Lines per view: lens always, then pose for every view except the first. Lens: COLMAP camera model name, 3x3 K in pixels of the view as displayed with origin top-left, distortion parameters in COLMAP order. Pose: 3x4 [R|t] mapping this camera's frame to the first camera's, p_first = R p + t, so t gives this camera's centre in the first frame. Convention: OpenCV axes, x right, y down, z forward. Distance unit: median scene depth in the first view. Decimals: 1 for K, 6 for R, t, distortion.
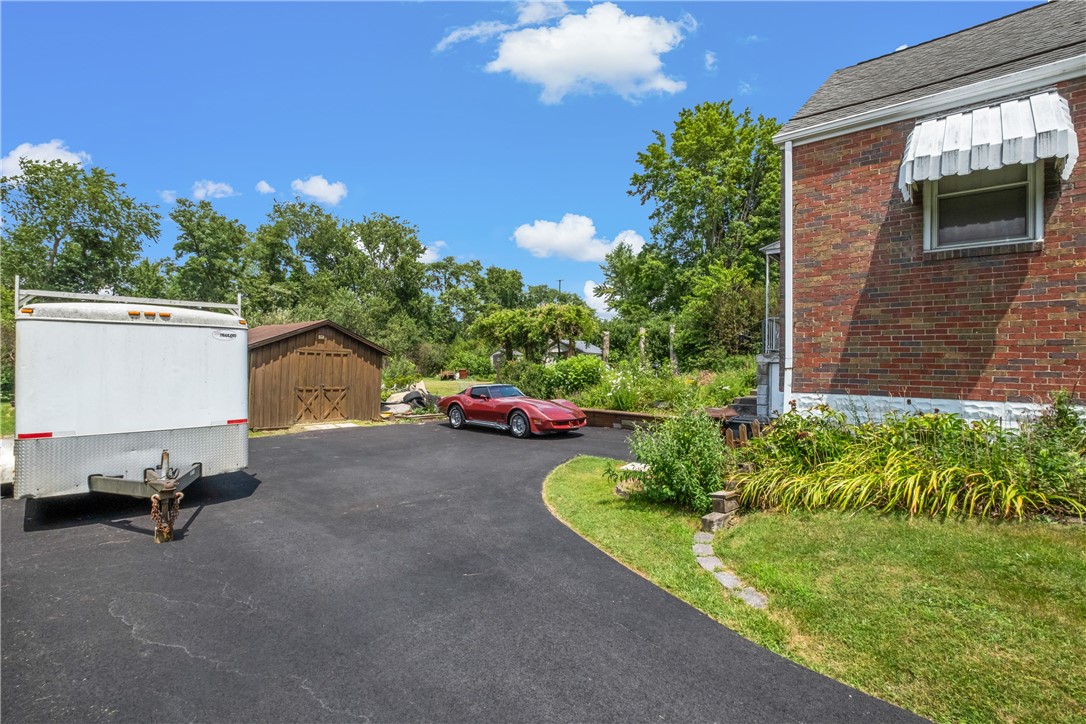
lens RADIAL K [[472.6, 0, 543.4], [0, 472.6, 359.1], [0, 0, 1]] dist [-0.006993, -0.001122]
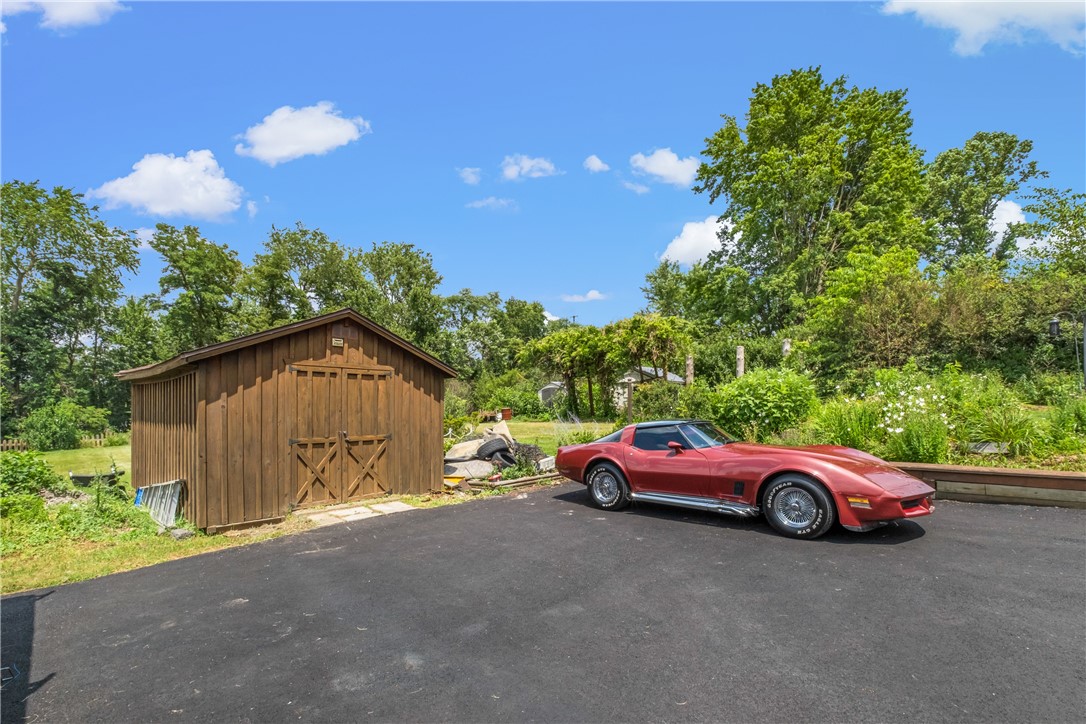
lens RADIAL K [[472.6, 0, 543.3], [0, 472.6, 407.0], [0, 0, 1]] dist [-0.006993, -0.001122]
pose [[0.999237, -0.035061, -0.017203, -0.083523], [0.035300, 0.999282, 0.013793, 0.009433], [0.016707, -0.014390, 0.999757, 0.169557]]
